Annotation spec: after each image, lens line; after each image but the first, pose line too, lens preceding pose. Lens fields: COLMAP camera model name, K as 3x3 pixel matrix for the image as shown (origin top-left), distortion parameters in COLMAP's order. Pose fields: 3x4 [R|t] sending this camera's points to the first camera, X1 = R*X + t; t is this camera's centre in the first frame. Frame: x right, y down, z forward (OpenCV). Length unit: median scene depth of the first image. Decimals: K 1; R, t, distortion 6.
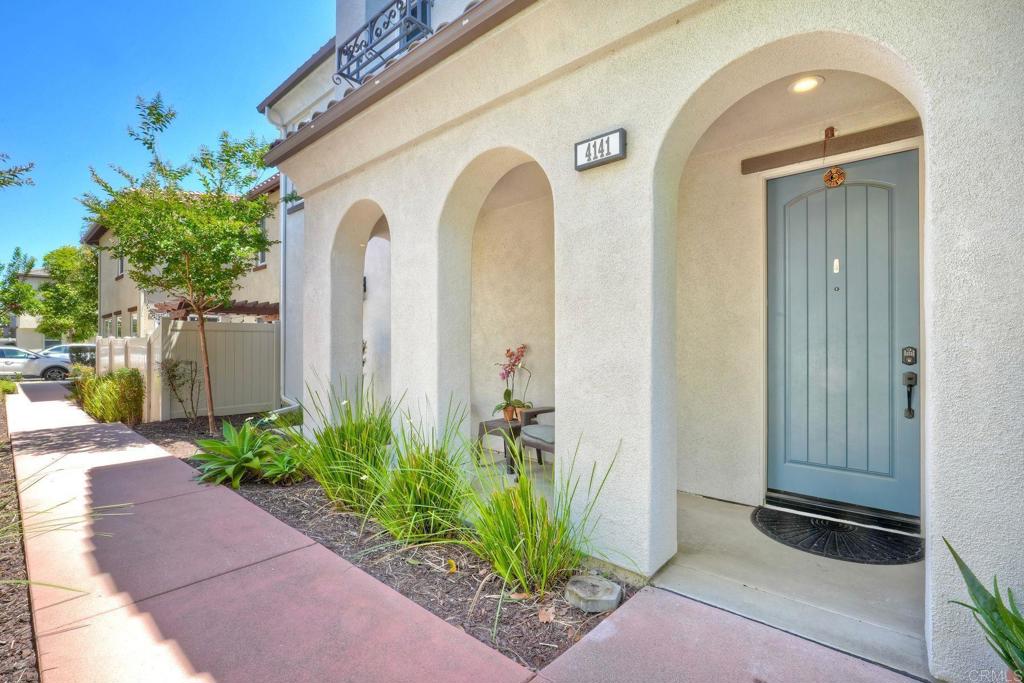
lens RADIAL K [[473.6, 0, 512.5], [0, 473.6, 340.8], [0, 0, 1]] dist [-0.010989, 0.005640]
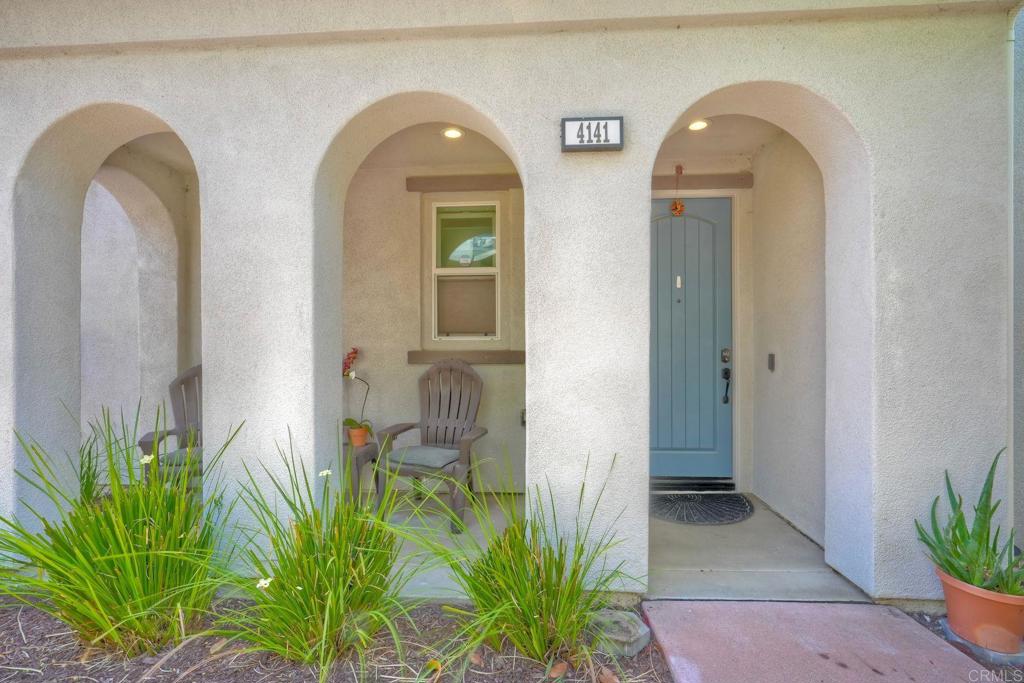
lens RADIAL K [[473.6, 0, 513.1], [0, 473.6, 341.6], [0, 0, 1]] dist [-0.010989, 0.005640]
pose [[0.780462, -0.003450, 0.625194, -0.485829], [-0.001117, 0.999975, 0.006913, -0.016950], [-0.625203, -0.006094, 0.780439, 0.389076]]
